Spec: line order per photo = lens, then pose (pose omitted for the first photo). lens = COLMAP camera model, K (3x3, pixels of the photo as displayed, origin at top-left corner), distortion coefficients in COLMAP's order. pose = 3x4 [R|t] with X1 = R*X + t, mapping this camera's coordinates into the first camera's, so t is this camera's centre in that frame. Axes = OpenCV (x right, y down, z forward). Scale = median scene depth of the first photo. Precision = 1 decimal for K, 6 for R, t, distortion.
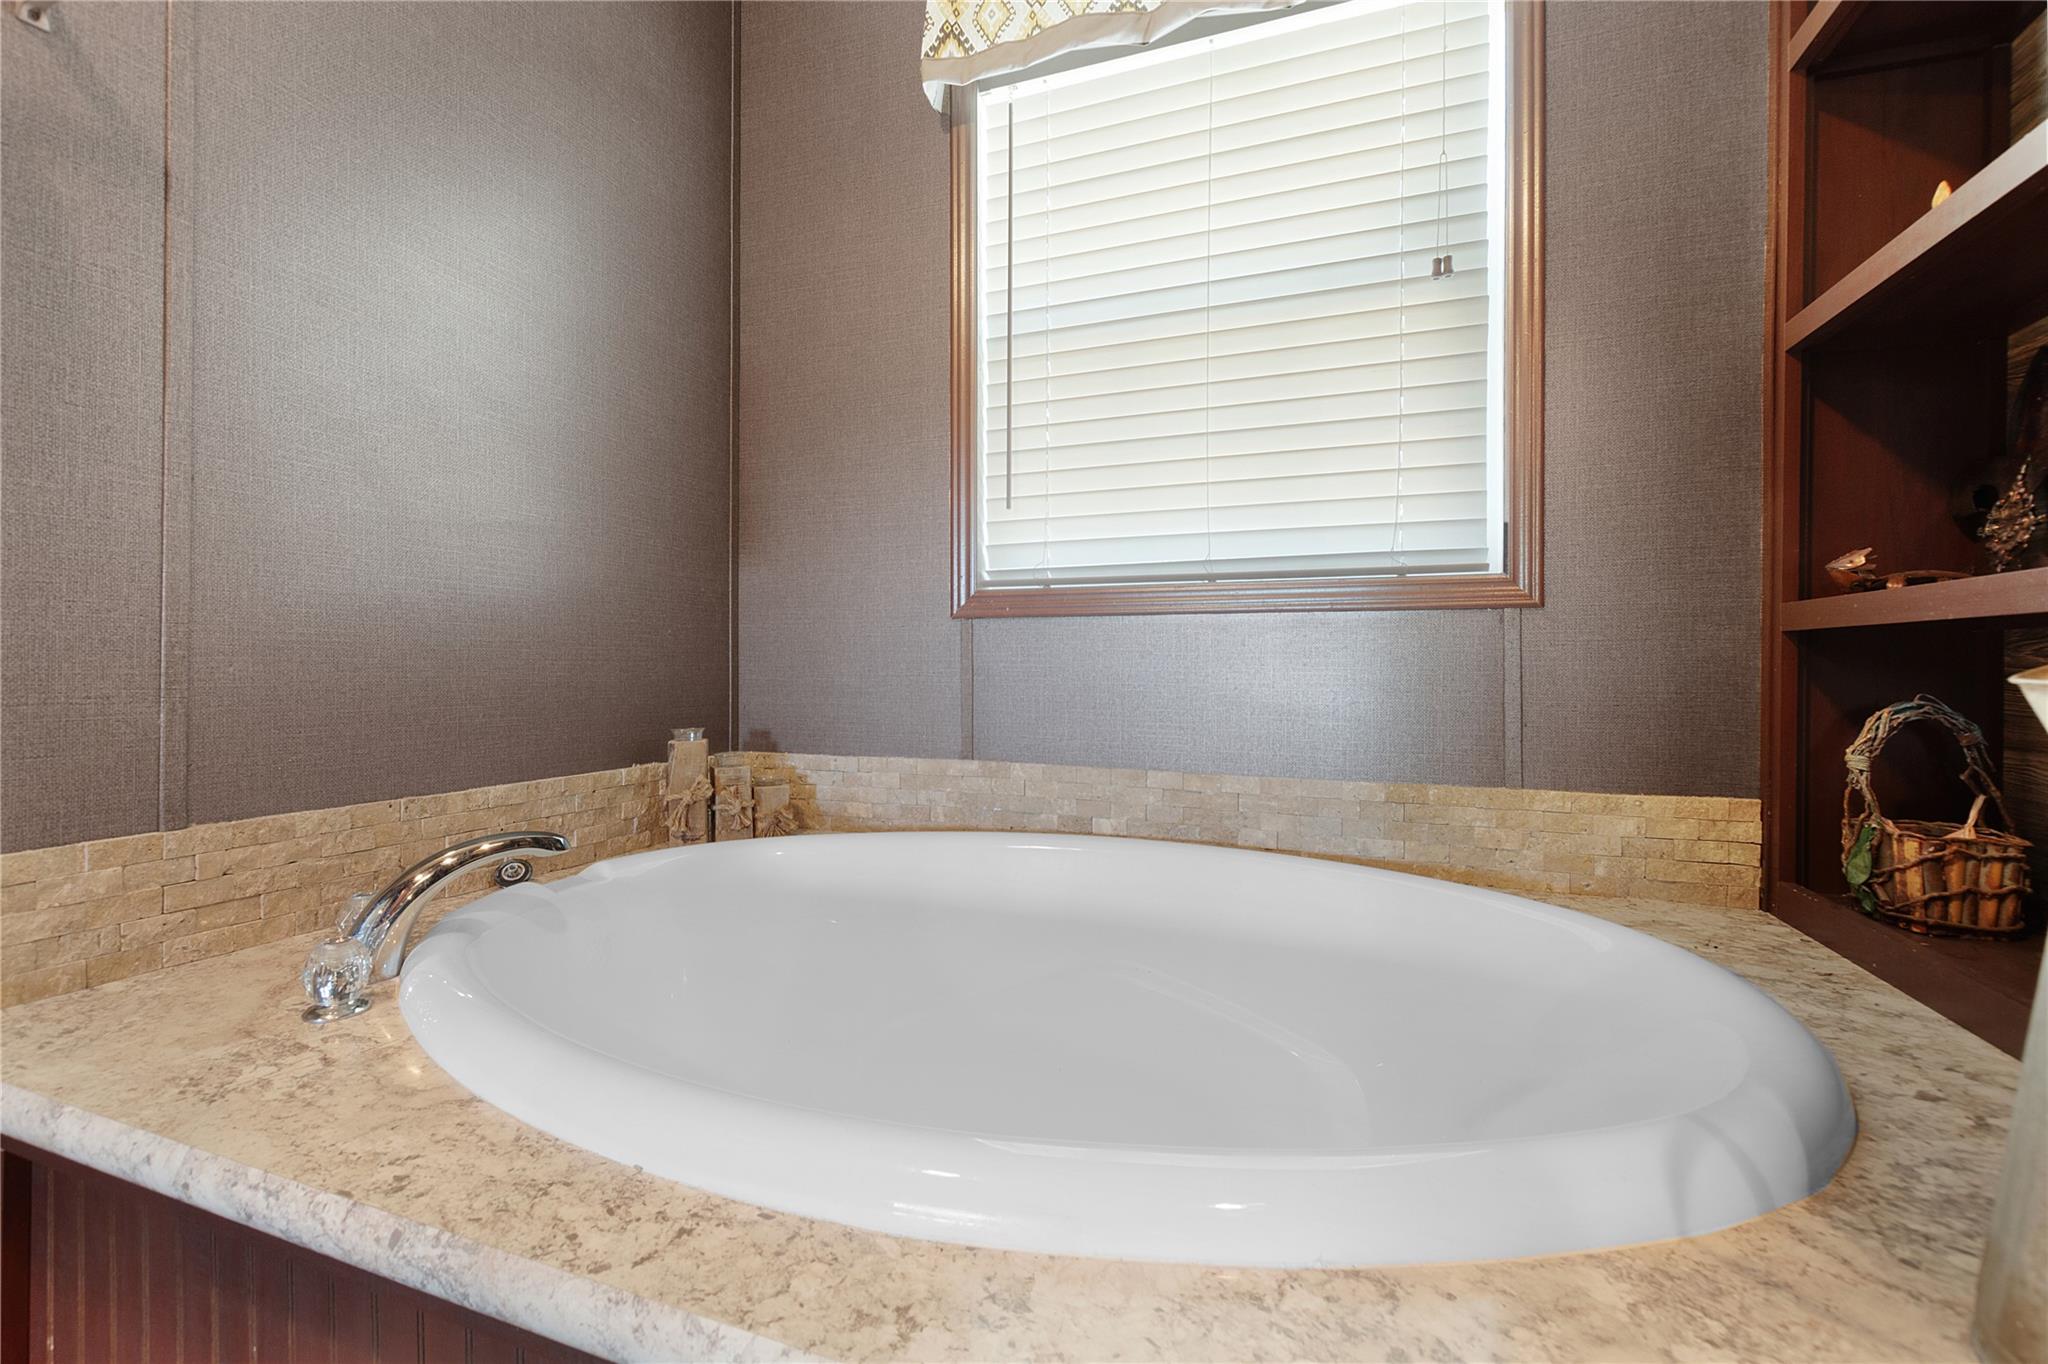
lens RADIAL K [[900.7, 0, 1028.3], [0, 900.7, 664.9], [0, 0, 1]] dist [-0.001547, -0.000529]
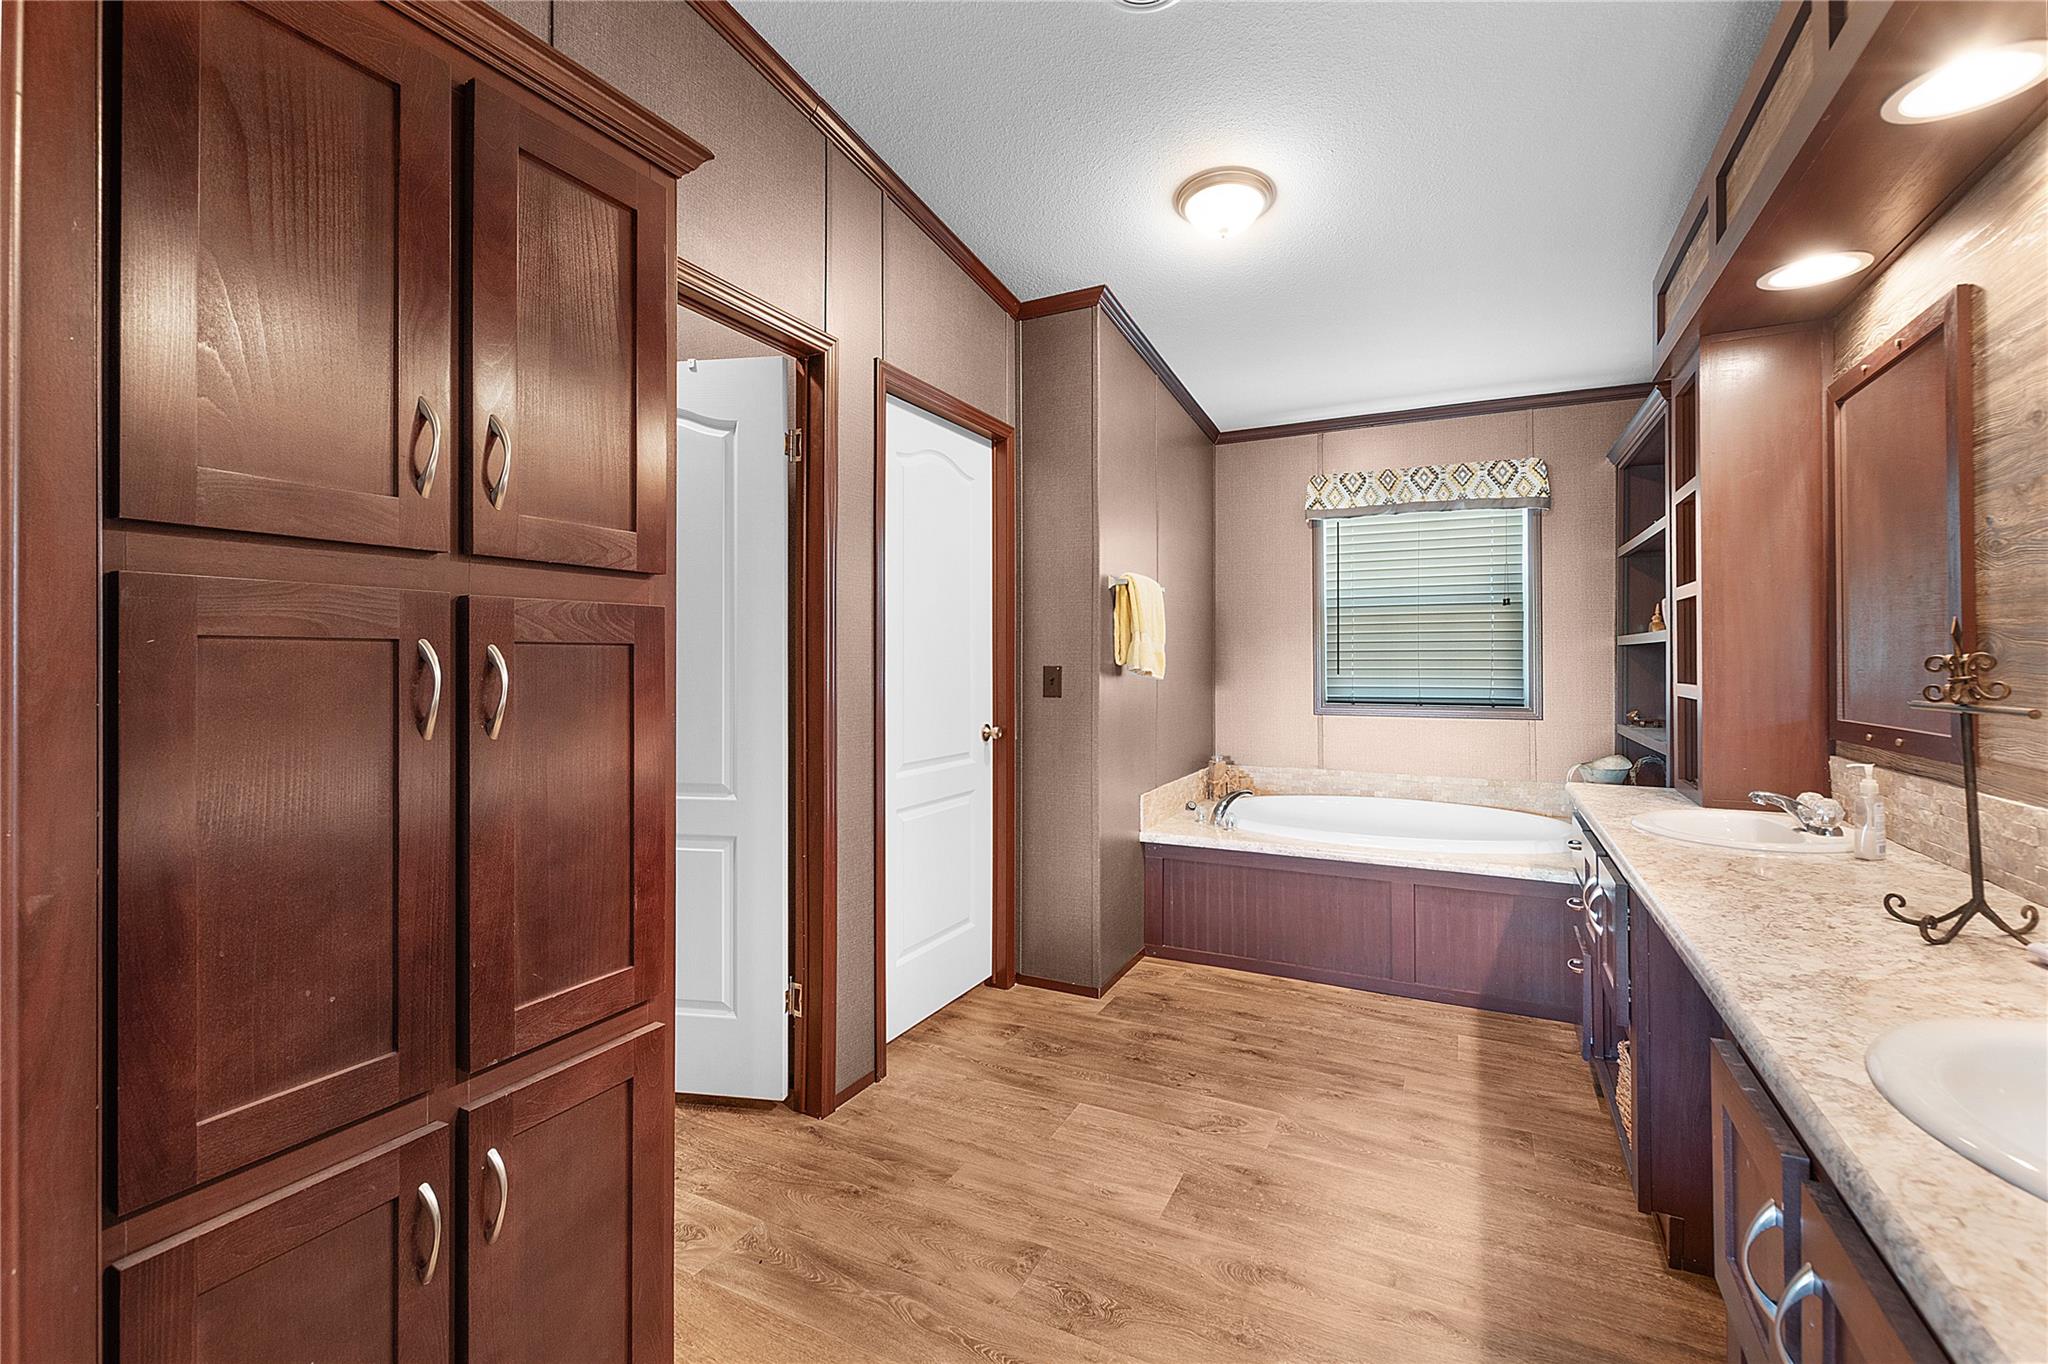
lens RADIAL K [[900.7, 0, 1020.2], [0, 900.7, 653.1], [0, 0, 1]] dist [-0.001547, -0.000529]
pose [[0.993949, -0.002744, -0.109808, -0.756345], [0.001178, 0.999897, -0.014326, -0.228592], [0.109836, 0.014110, 0.993850, -1.993843]]
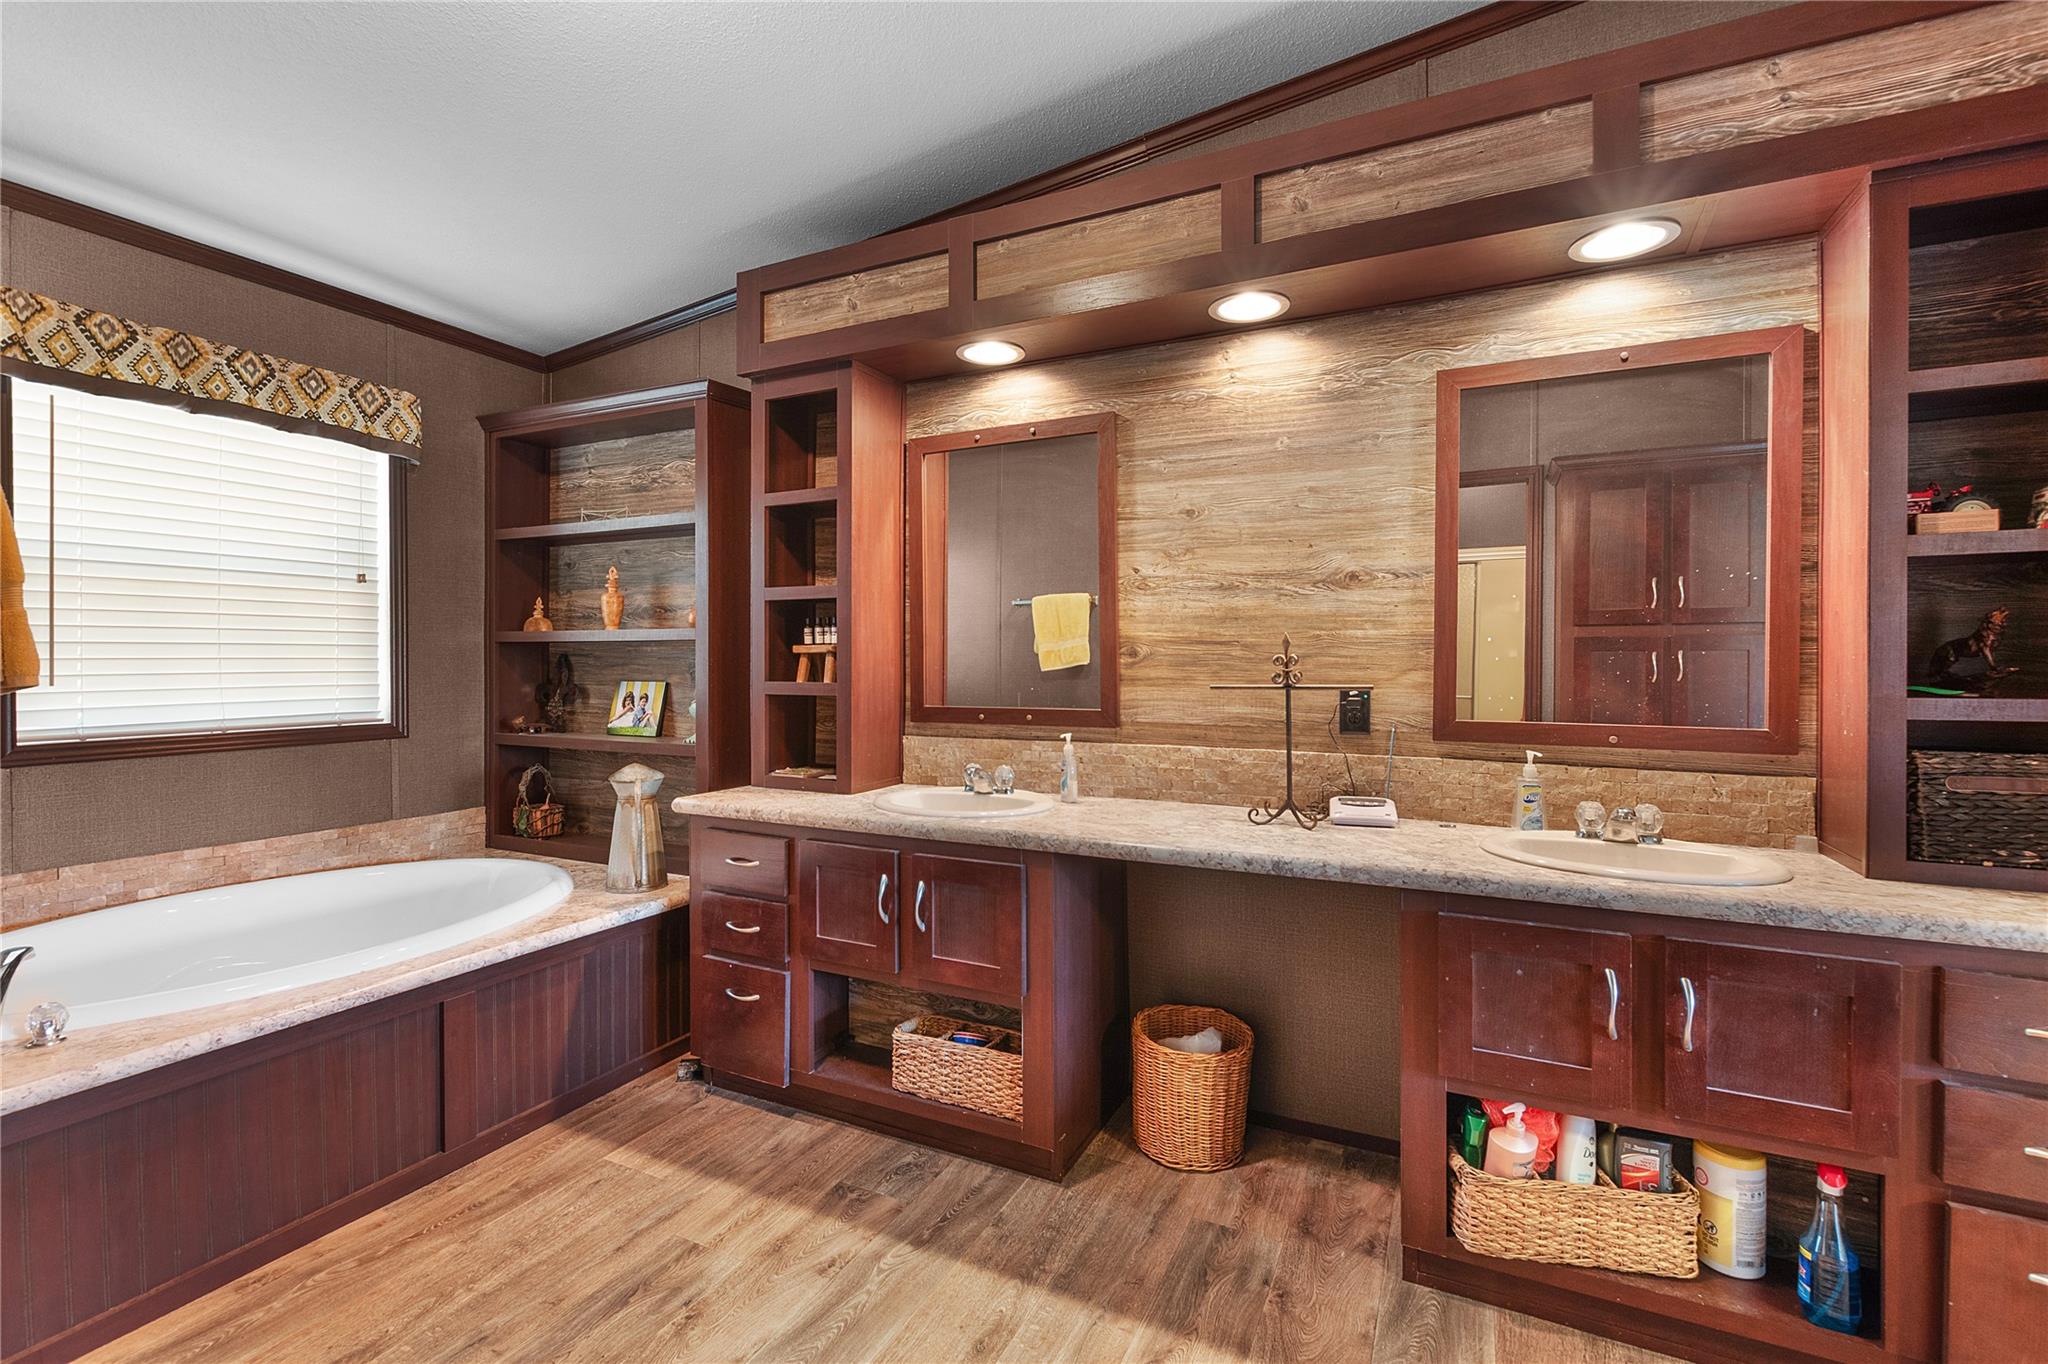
lens RADIAL K [[900.7, 0, 1029.0], [0, 900.7, 663.1], [0, 0, 1]] dist [-0.001547, -0.000529]
pose [[0.088093, -0.003136, 0.996107, -1.447868], [0.006792, 0.999974, 0.002547, -0.231182], [-0.996089, 0.006541, 0.088112, -0.713367]]
